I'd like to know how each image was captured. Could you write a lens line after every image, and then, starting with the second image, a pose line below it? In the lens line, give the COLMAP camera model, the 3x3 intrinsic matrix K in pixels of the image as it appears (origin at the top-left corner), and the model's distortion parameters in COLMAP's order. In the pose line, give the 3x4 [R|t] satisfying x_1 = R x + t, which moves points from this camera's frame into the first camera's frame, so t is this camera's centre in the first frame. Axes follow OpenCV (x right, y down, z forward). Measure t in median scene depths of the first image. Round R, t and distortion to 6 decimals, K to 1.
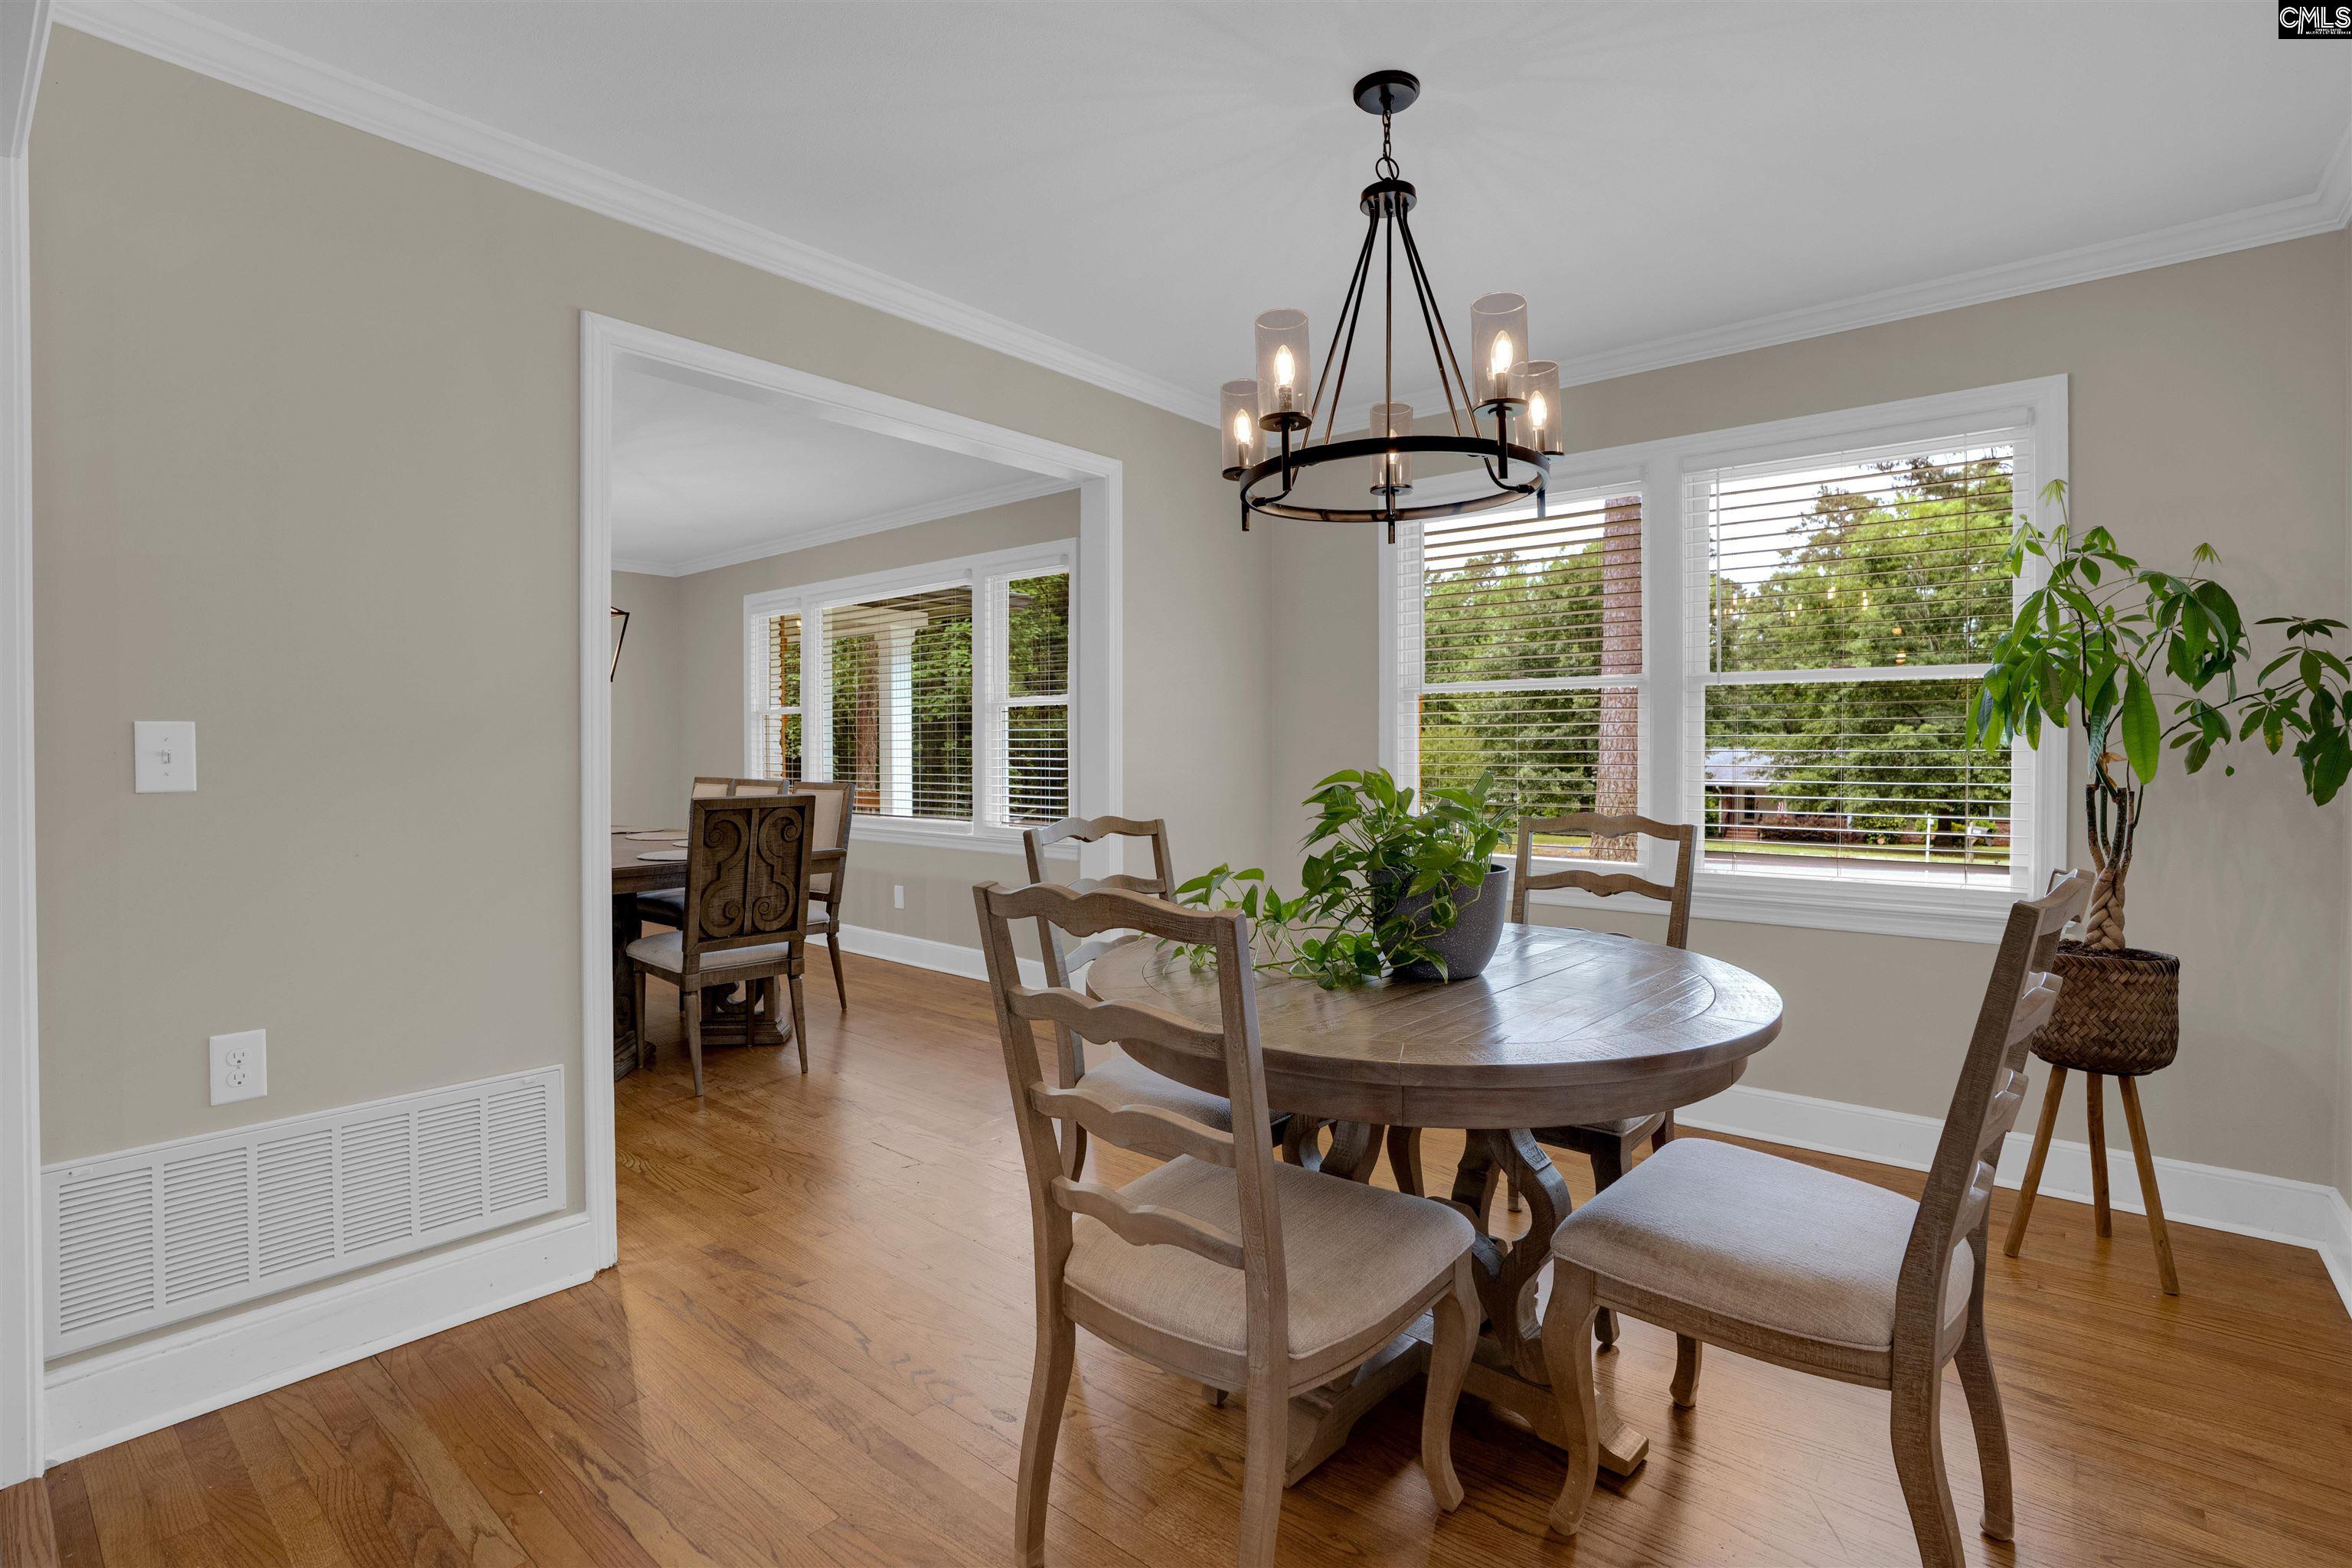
lens RADIAL K [[1084.6, 0, 1189.9], [0, 1084.6, 763.3], [0, 0, 1]] dist [-0.014415, 0.000755]
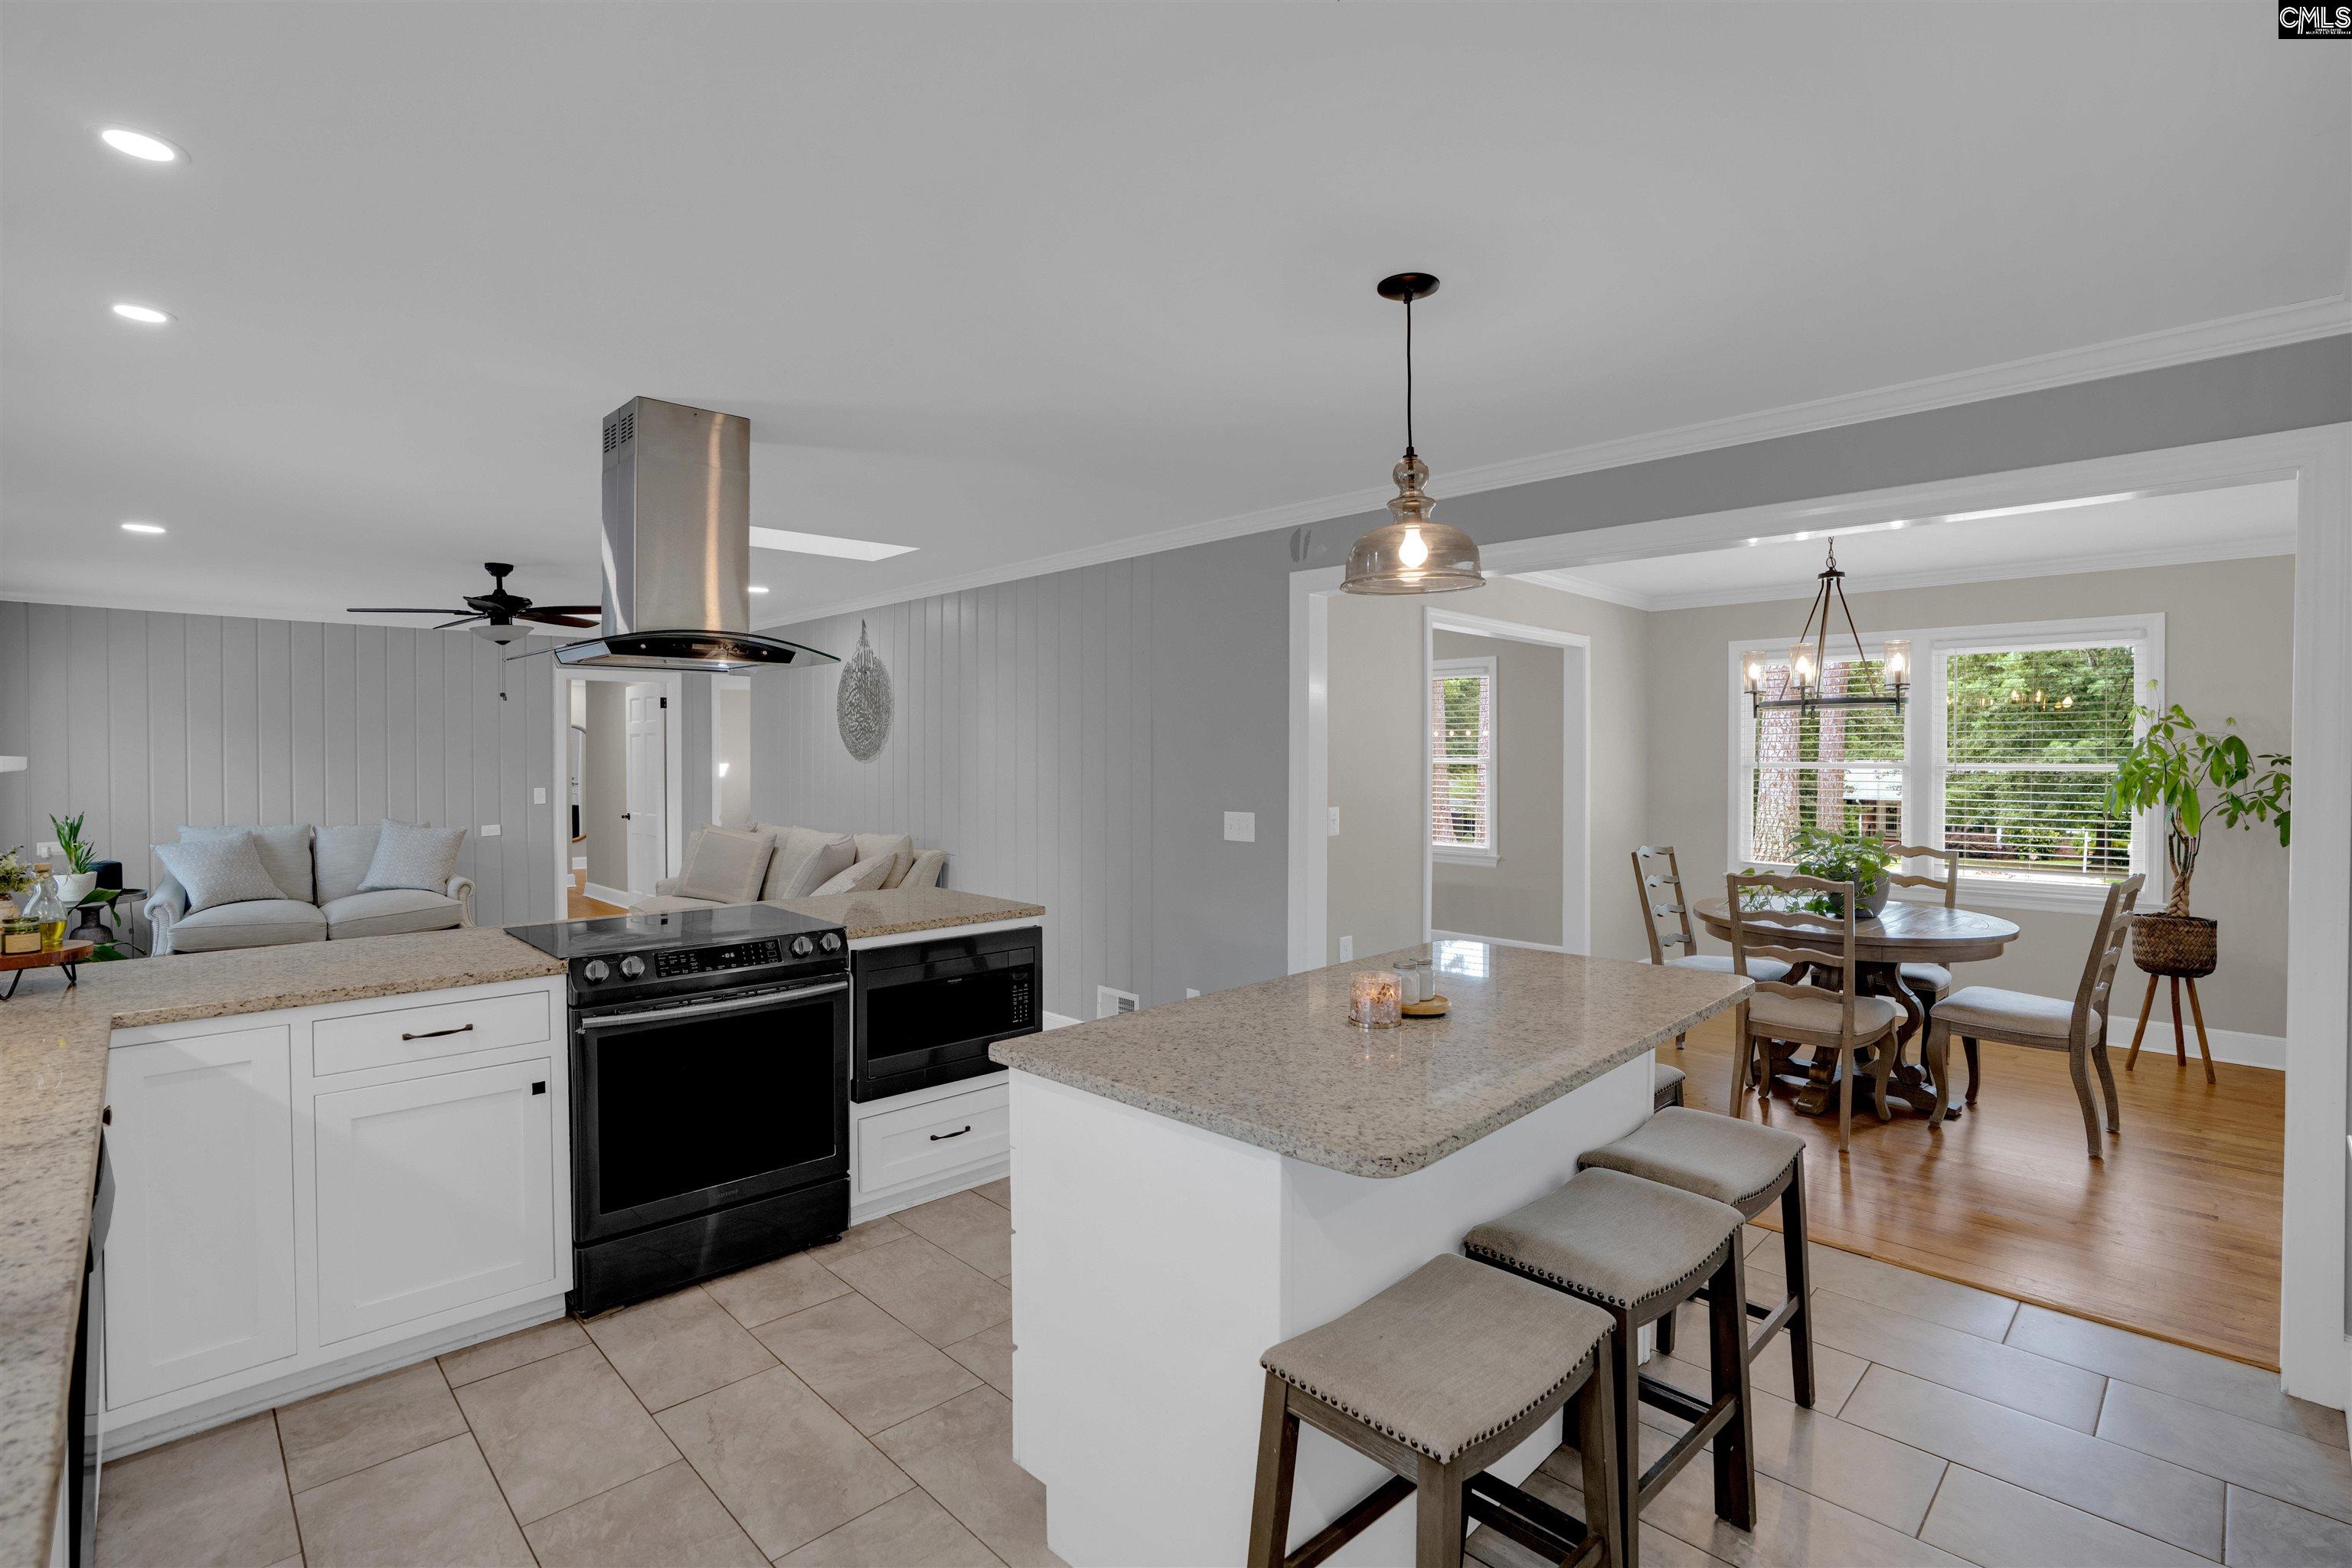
lens RADIAL K [[1084.6, 0, 1164.0], [0, 1084.6, 770.5], [0, 0, 1]] dist [-0.014415, 0.000755]
pose [[0.994091, -0.000043, -0.108549, -0.781998], [-0.000023, 1.000000, -0.000601, -0.093932], [0.108549, 0.000600, 0.994091, -1.146455]]
